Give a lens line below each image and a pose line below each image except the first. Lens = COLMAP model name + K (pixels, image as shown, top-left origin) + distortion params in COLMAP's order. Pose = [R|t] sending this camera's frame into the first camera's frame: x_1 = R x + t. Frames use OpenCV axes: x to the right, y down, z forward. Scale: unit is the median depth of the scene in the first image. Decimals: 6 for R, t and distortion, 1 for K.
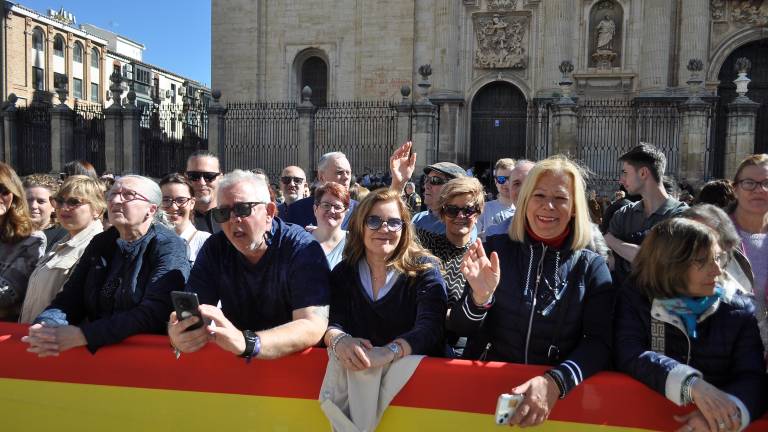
lens RADIAL K [[606.0, 0, 384.0], [0, 606.0, 216.0], [0, 0, 1]] dist [-0.017649, -0.001076]
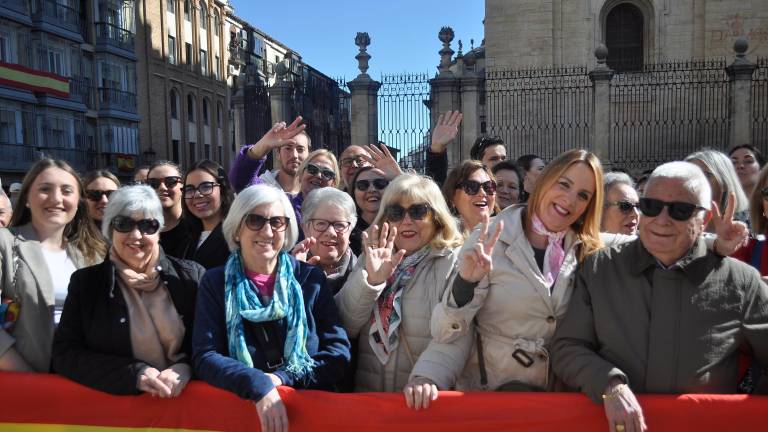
lens RADIAL K [[721.5, 0, 382.6], [0, 721.5, 270.6], [0, 0, 1]] dist [-0.023231, 0.006325]
pose [[0.999275, -0.037422, 0.007000, -0.439268], [0.036799, 0.996552, 0.074369, -0.009485], [-0.009759, -0.074058, 0.997206, 0.087741]]
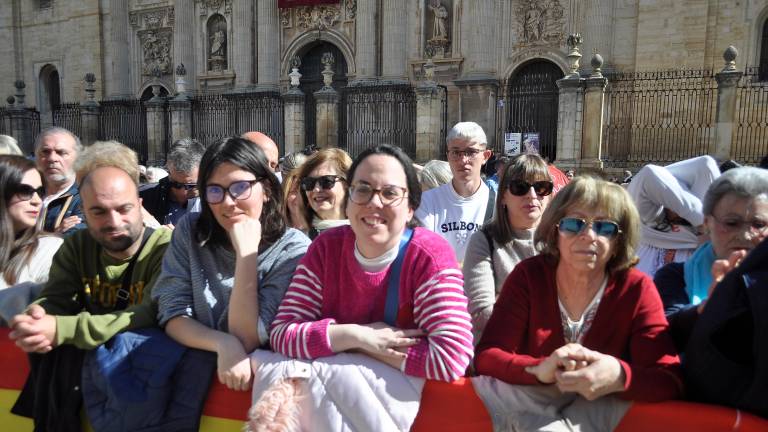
lens RADIAL K [[604.1, 0, 383.7], [0, 604.1, 244.0], [0, 0, 1]] dist [-0.016935, 0.002901]
pose [[0.979052, 0.007389, -0.203479, 0.849943], [0.007853, 0.997227, 0.073998, 0.019258], [0.203461, -0.074045, 0.976279, -0.147921]]
